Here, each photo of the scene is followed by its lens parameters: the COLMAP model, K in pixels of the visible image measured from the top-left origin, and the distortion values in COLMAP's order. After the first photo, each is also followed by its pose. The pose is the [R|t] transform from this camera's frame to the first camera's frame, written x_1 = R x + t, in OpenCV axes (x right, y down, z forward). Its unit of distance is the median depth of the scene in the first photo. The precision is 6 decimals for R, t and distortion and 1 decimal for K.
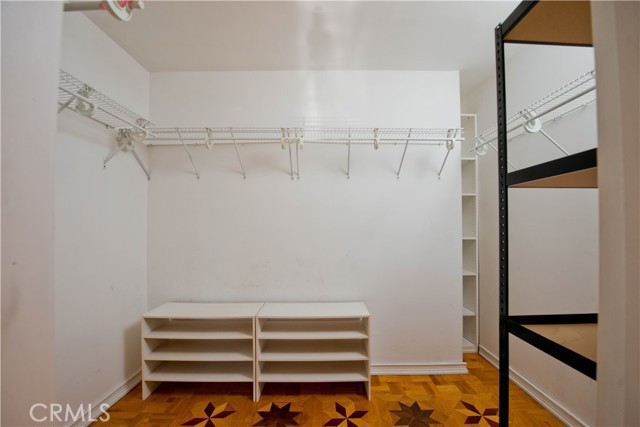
lens RADIAL K [[252.7, 0, 320.5], [0, 252.7, 214.1], [0, 0, 1]] dist [-0.014682, -0.001454]
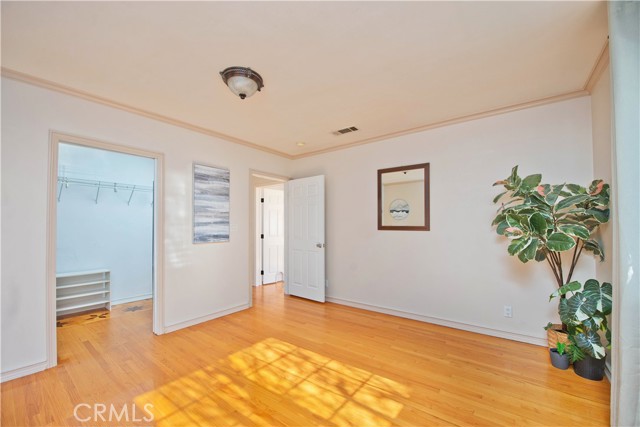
lens RADIAL K [[252.7, 0, 320.2], [0, 252.7, 218.2], [0, 0, 1]] dist [-0.014682, -0.001454]
pose [[0.607747, 0.014840, 0.793992, -0.405643], [-0.005346, 0.999879, -0.014596, -0.016899], [-0.794112, 0.004626, 0.607753, -1.663657]]
